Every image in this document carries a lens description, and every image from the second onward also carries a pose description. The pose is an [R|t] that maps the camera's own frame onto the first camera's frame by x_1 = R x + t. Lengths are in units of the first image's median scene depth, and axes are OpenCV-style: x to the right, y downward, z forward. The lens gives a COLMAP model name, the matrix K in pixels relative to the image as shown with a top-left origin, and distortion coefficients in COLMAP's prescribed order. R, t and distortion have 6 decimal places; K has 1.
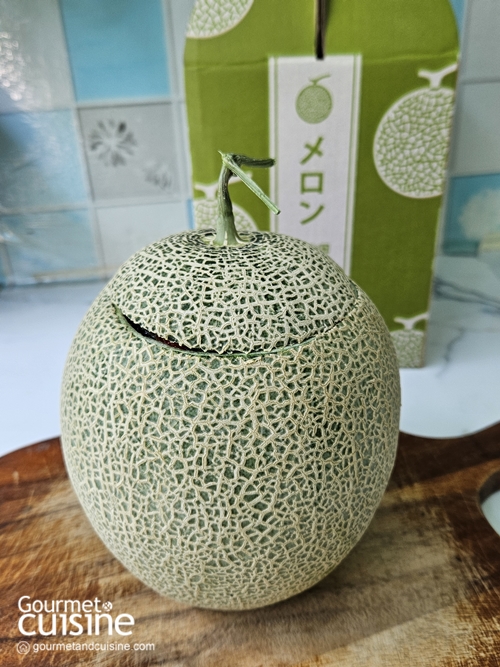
lens RADIAL K [[619.5, 0, 233.3], [0, 619.5, 333.6], [0, 0, 1]] dist [0.053543, -0.147904]
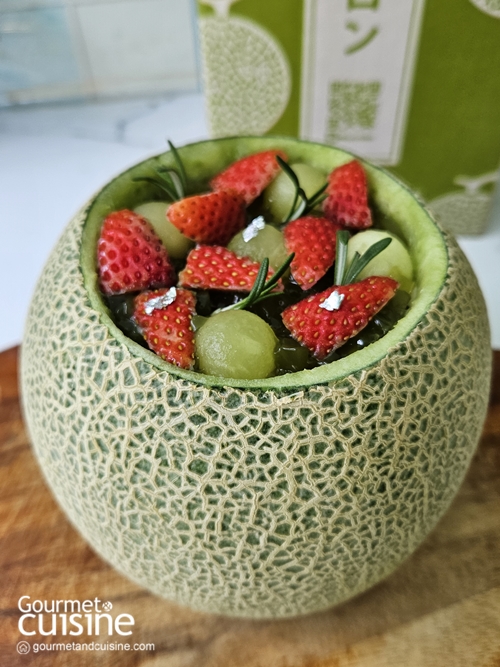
lens RADIAL K [[619.5, 0, 233.3], [0, 619.5, 333.6], [0, 0, 1]] dist [0.053543, -0.147904]
pose [[0.999831, 0.005413, -0.017561, -0.017821], [0.000857, 0.940864, 0.338782, -0.238089], [0.018357, -0.338740, 0.940701, 0.398807]]
